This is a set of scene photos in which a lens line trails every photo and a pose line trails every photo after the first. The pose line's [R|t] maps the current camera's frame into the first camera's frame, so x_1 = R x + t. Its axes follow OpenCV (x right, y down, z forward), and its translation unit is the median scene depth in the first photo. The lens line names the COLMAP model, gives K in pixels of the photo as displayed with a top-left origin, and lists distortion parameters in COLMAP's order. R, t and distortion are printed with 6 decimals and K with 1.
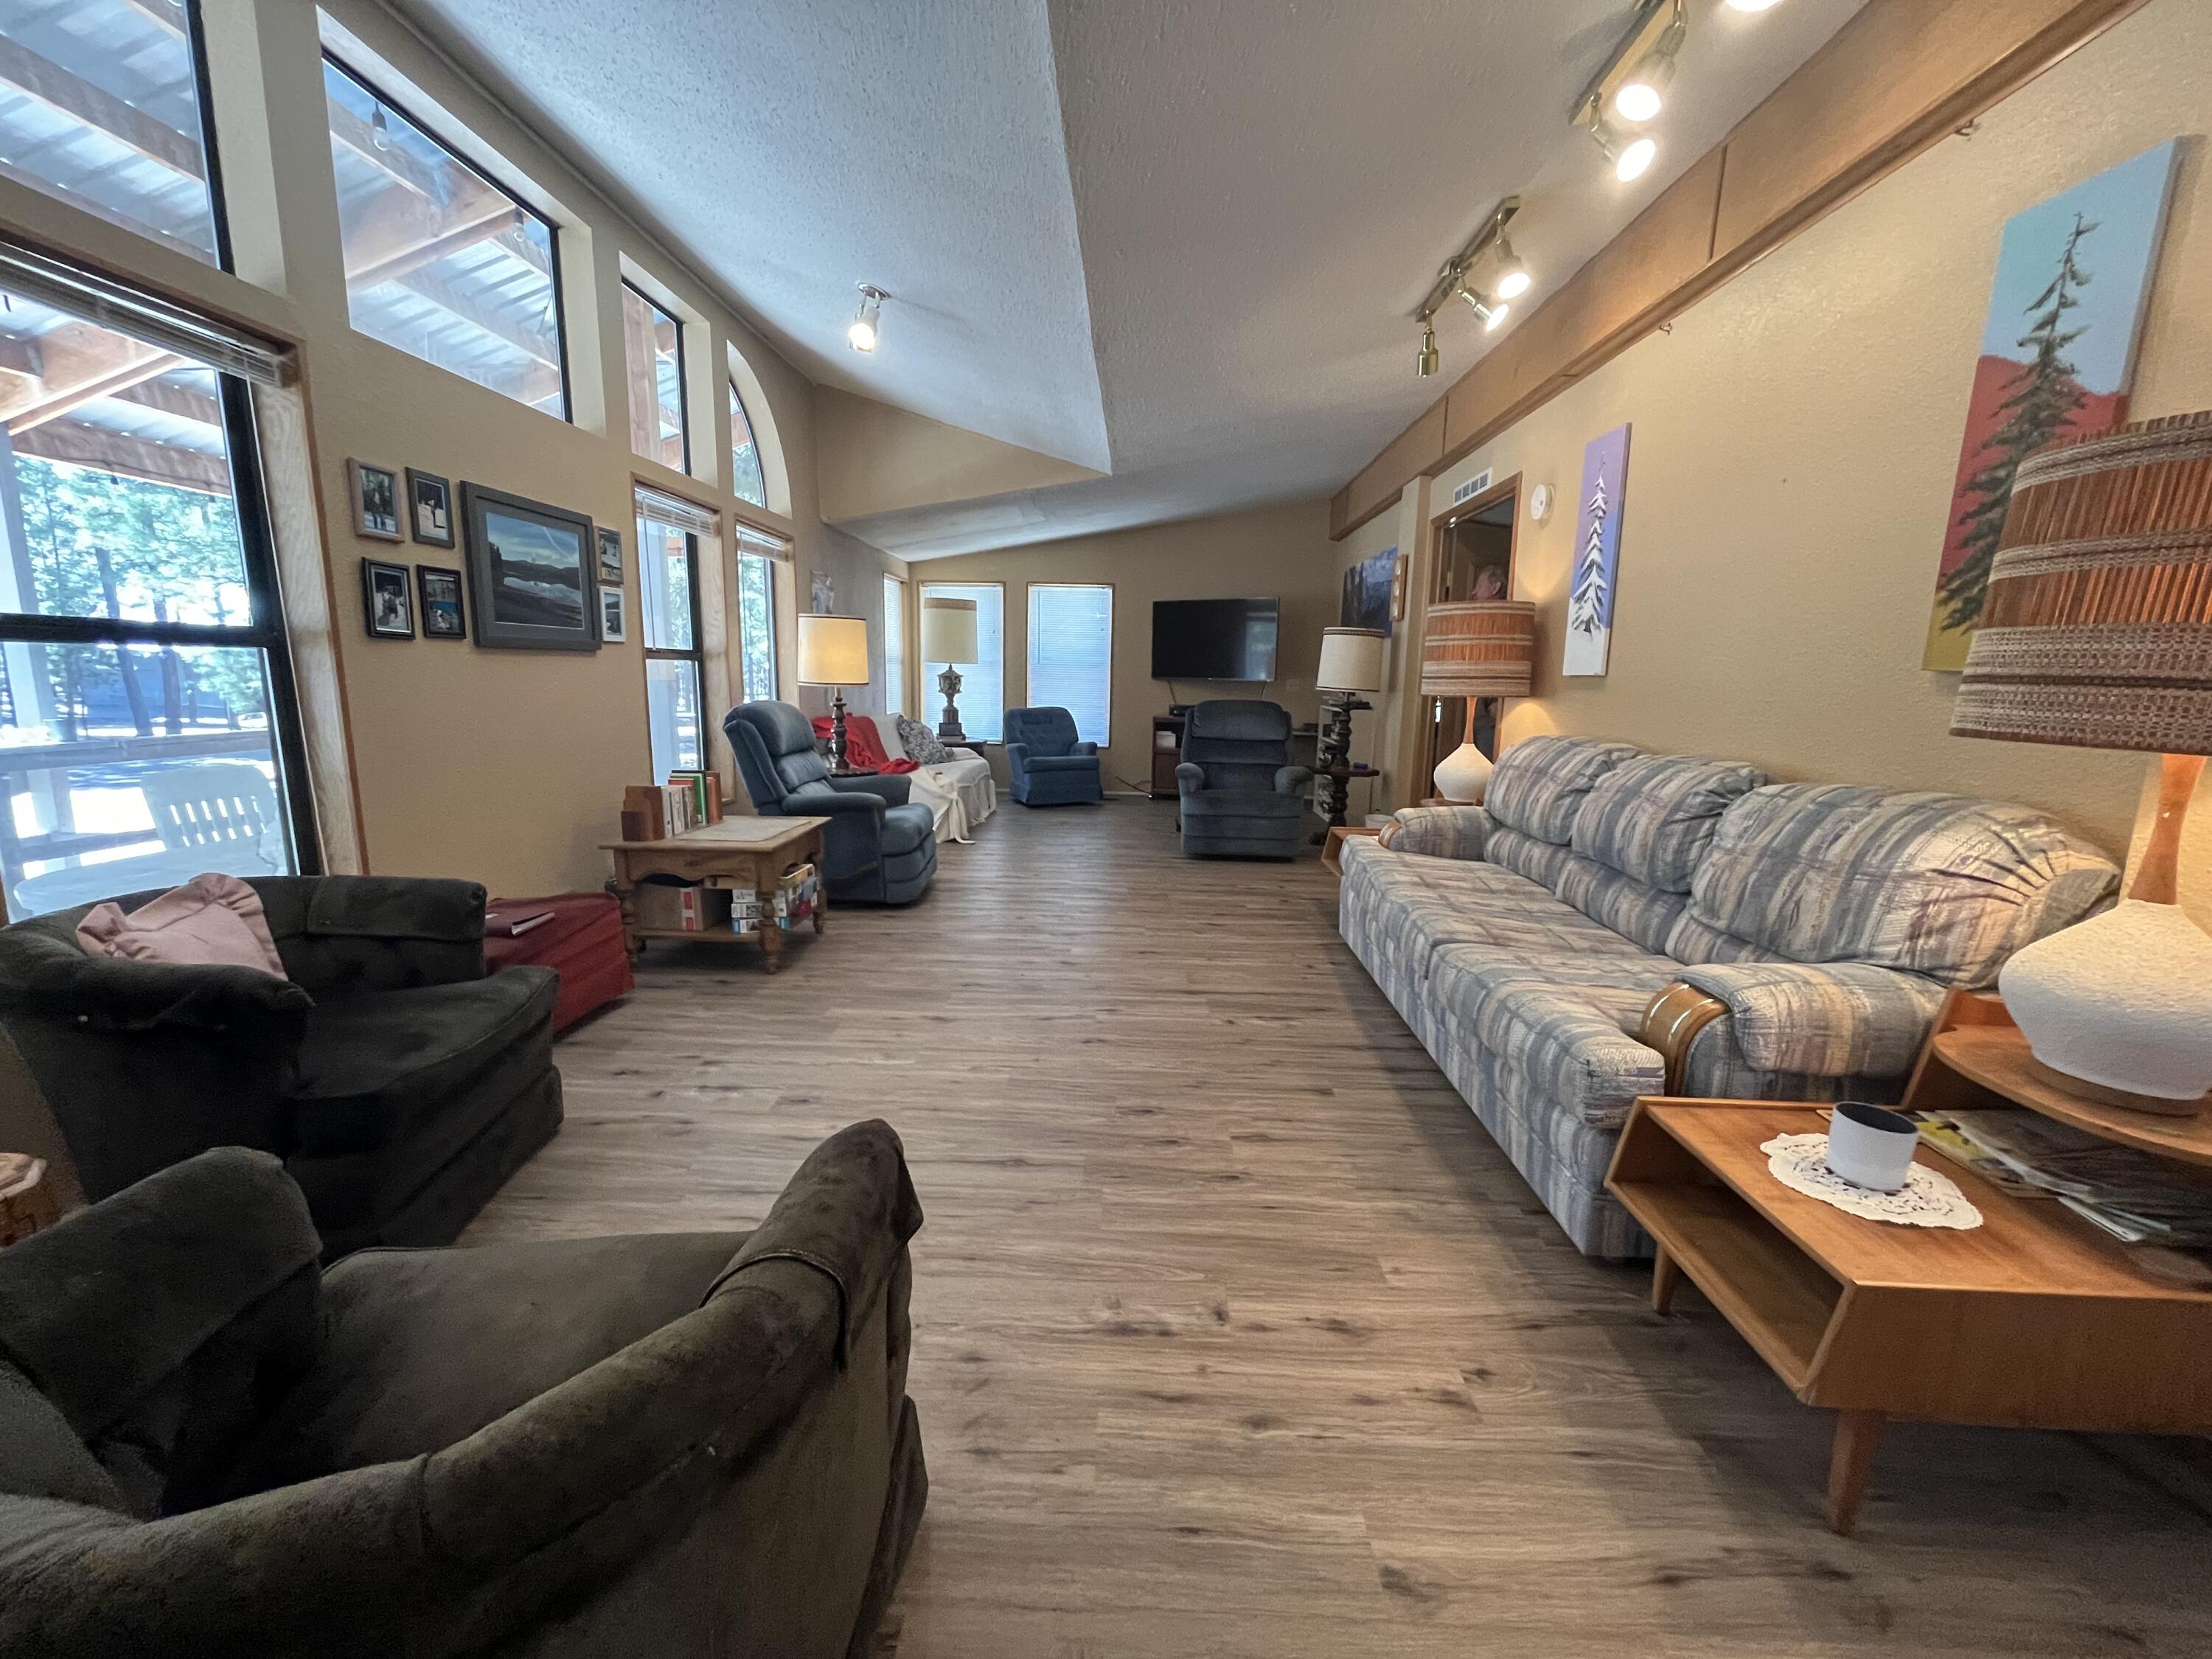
lens RADIAL K [[886.1, 0, 1103.7], [0, 886.1, 832.0], [0, 0, 1]] dist [-0.007978, 0.000588]
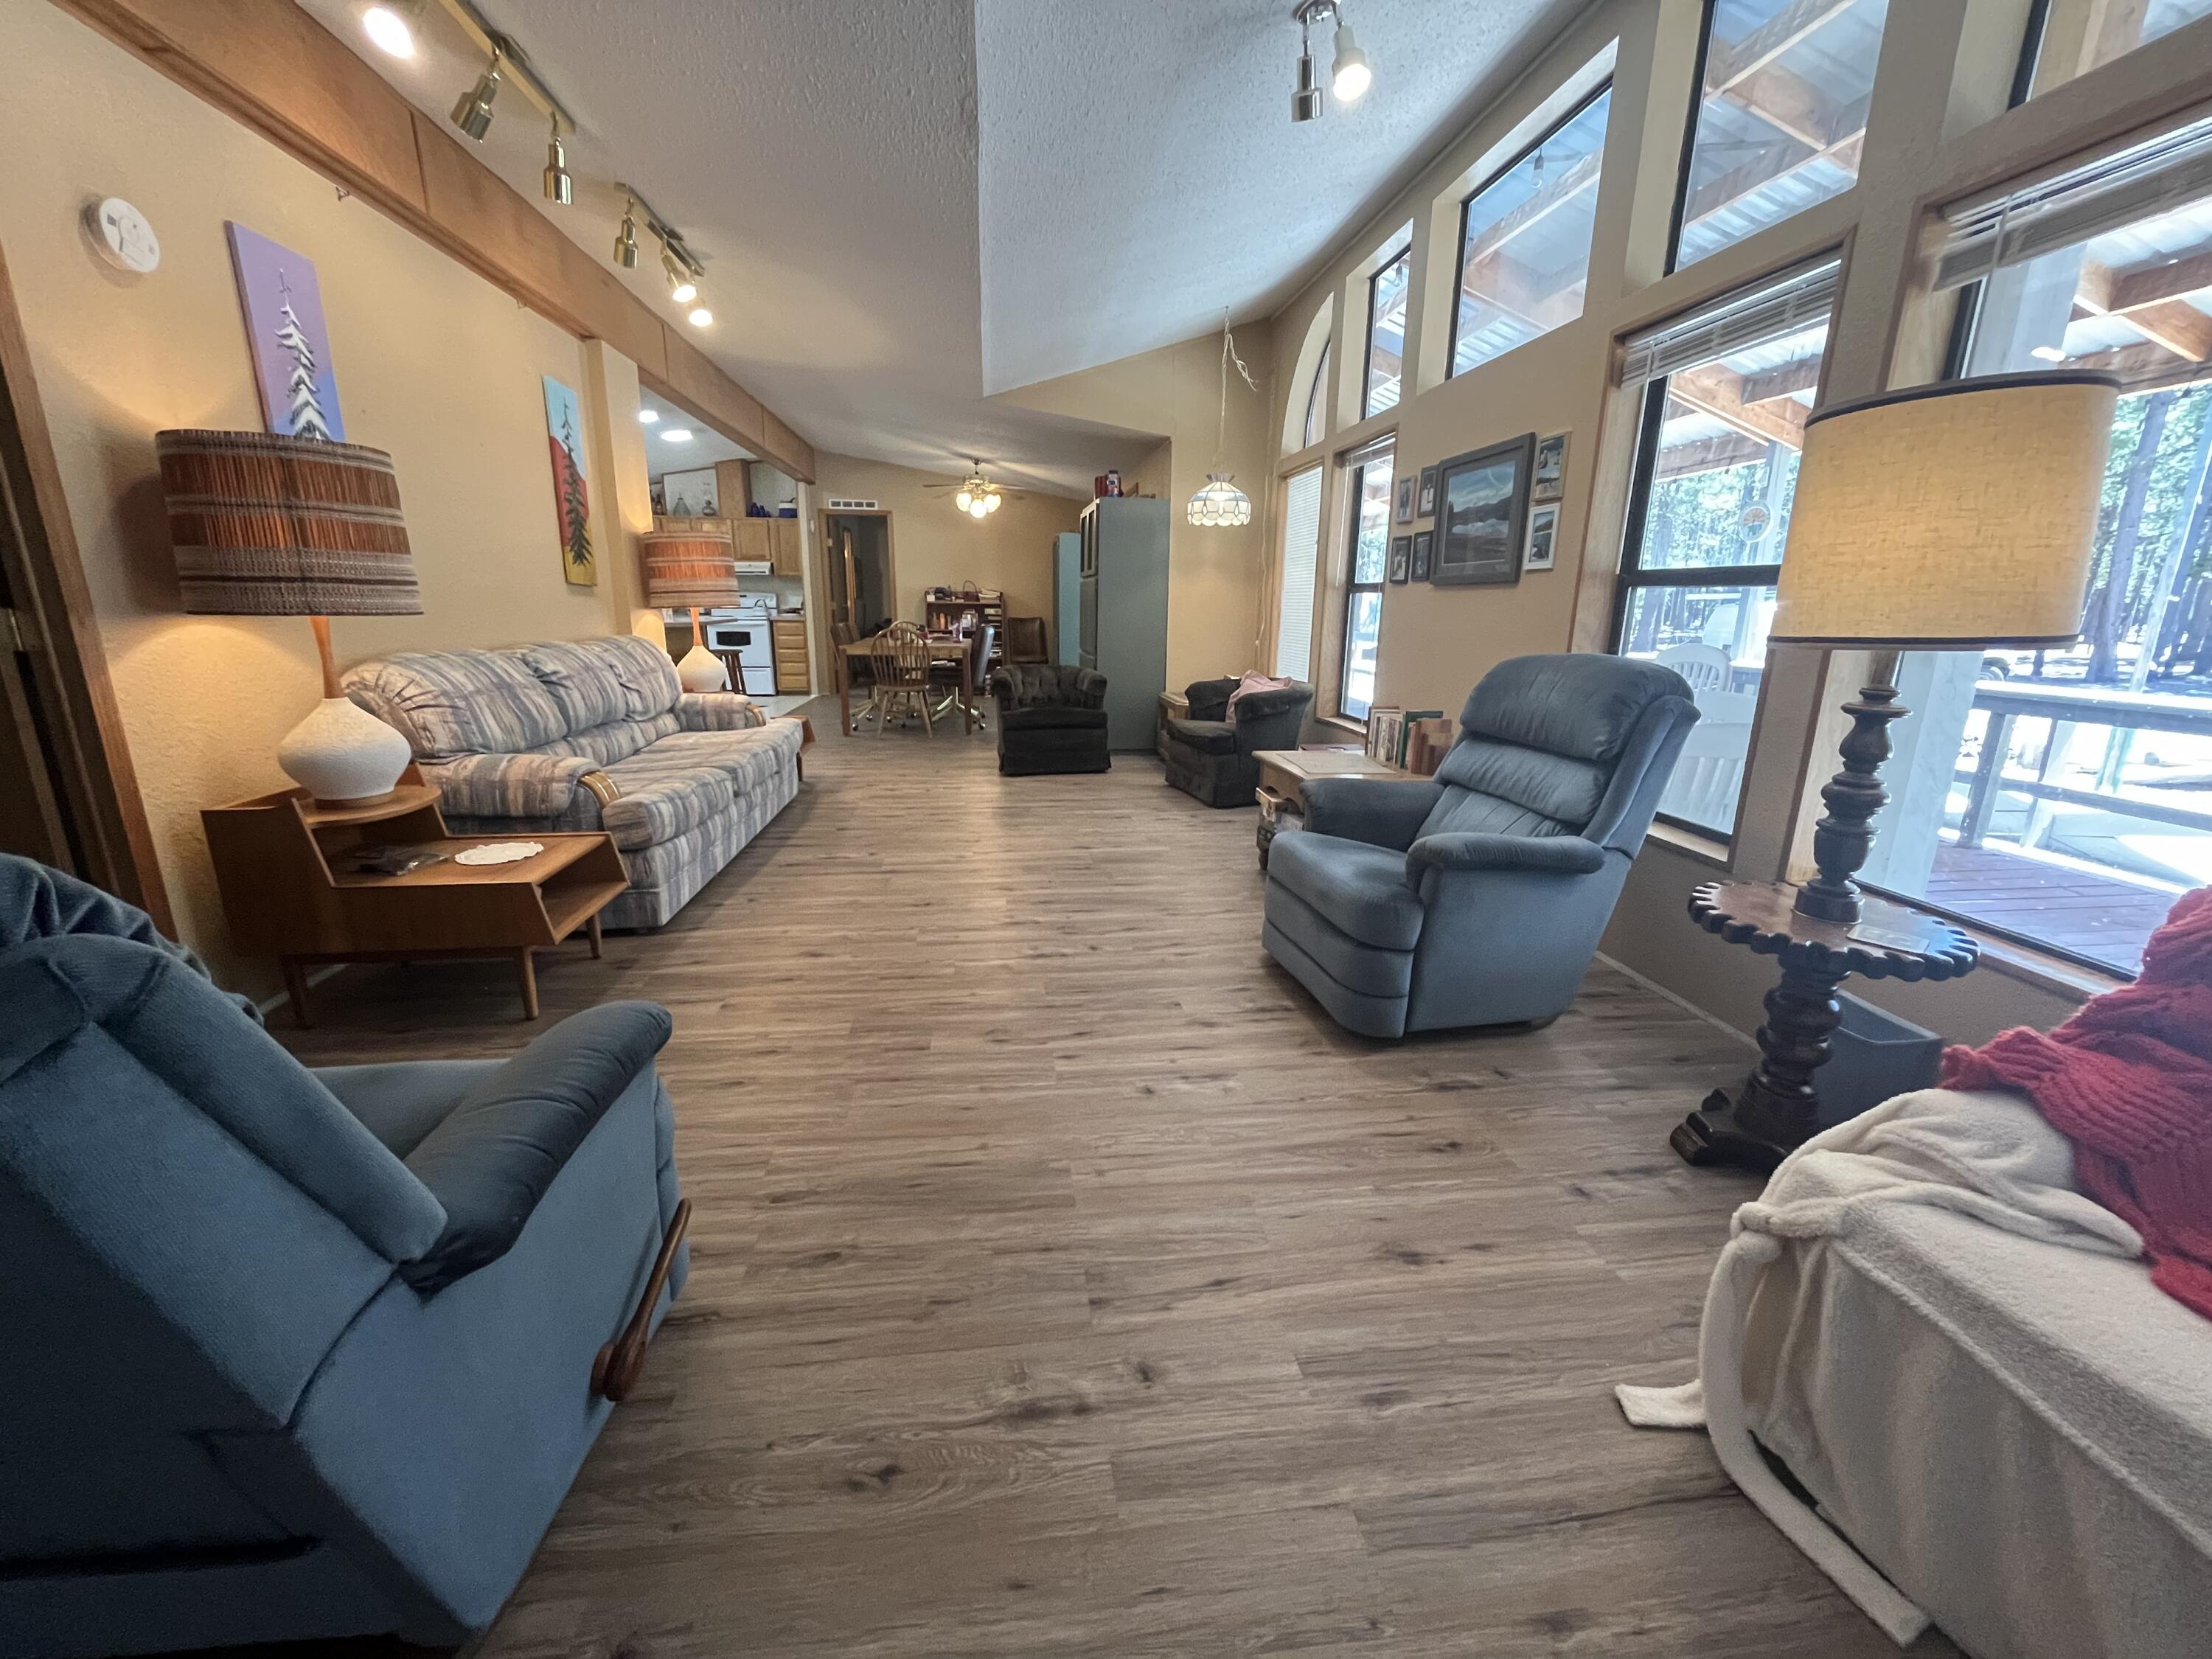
lens RADIAL K [[886.1, 0, 1103.7], [0, 886.1, 832.0], [0, 0, 1]] dist [-0.007978, 0.000588]
pose [[-0.985635, 0.017997, -0.167927, 0.018588], [-0.054113, 0.908235, 0.414948, -0.345086], [0.159985, 0.418074, -0.894214, 1.966655]]
